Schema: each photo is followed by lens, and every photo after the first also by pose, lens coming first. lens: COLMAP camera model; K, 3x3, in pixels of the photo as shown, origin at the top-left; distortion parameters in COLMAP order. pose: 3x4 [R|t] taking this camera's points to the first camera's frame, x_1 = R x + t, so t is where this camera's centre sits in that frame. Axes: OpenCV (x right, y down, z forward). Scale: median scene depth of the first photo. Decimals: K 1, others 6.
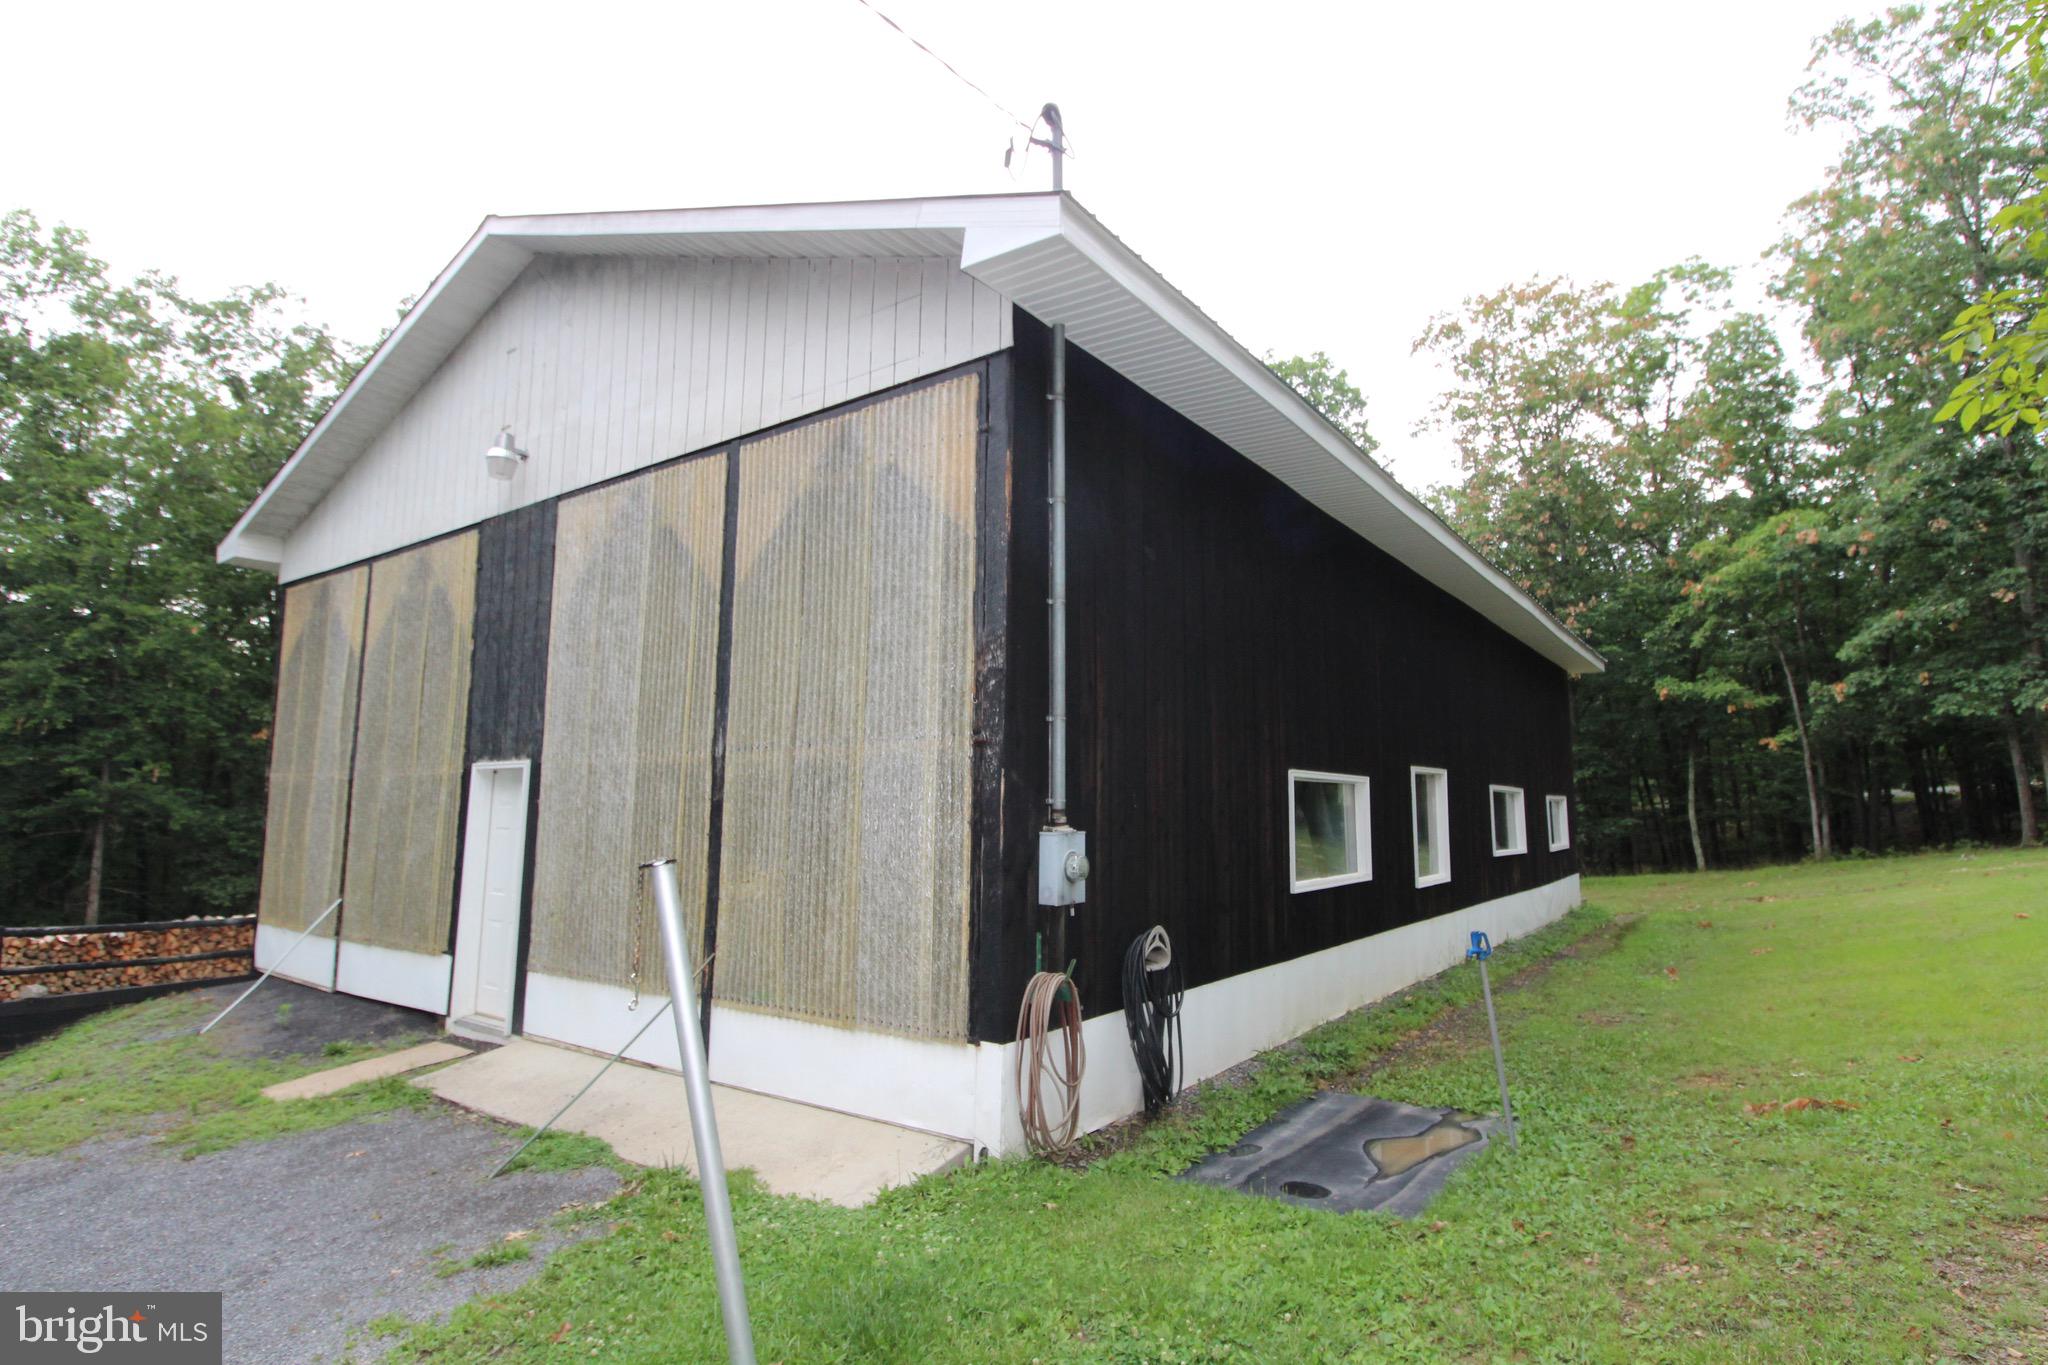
lens RADIAL K [[1043.4, 0, 1026.0], [0, 1043.4, 685.8], [0, 0, 1]] dist [-0.016761, -0.001782]
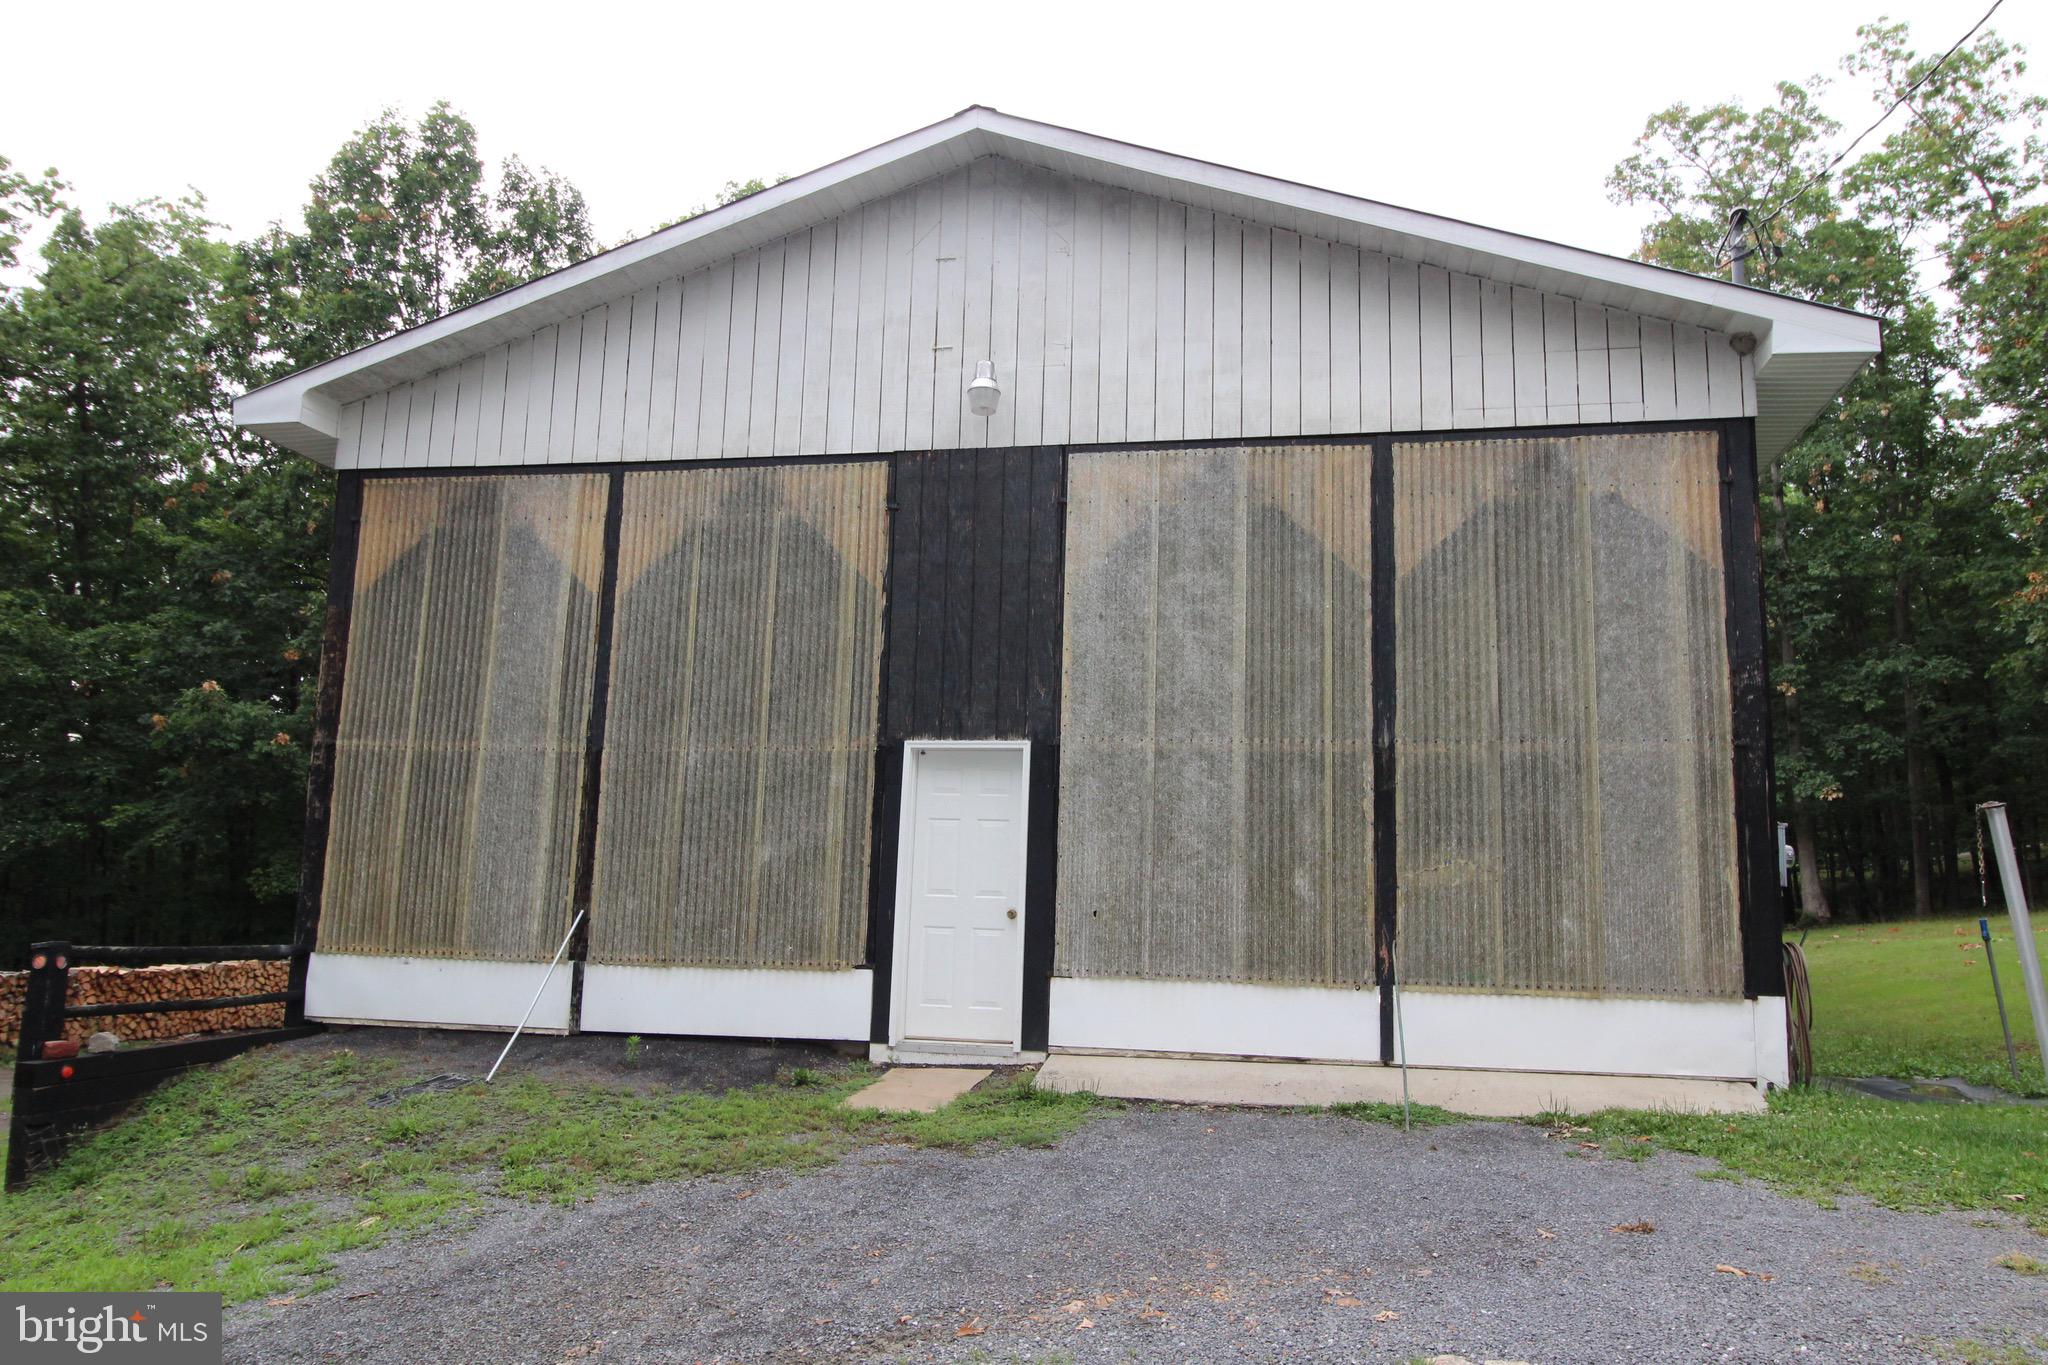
lens RADIAL K [[1457.1, 0, 1023.0], [0, 1457.1, 674.8], [0, 0, 1]] dist [0.001349, 0.002907]
pose [[0.909913, 0.087872, 0.405386, -1.155087], [-0.074353, 0.996027, -0.049011, 0.090266], [-0.408082, 0.014454, 0.912831, -0.141866]]
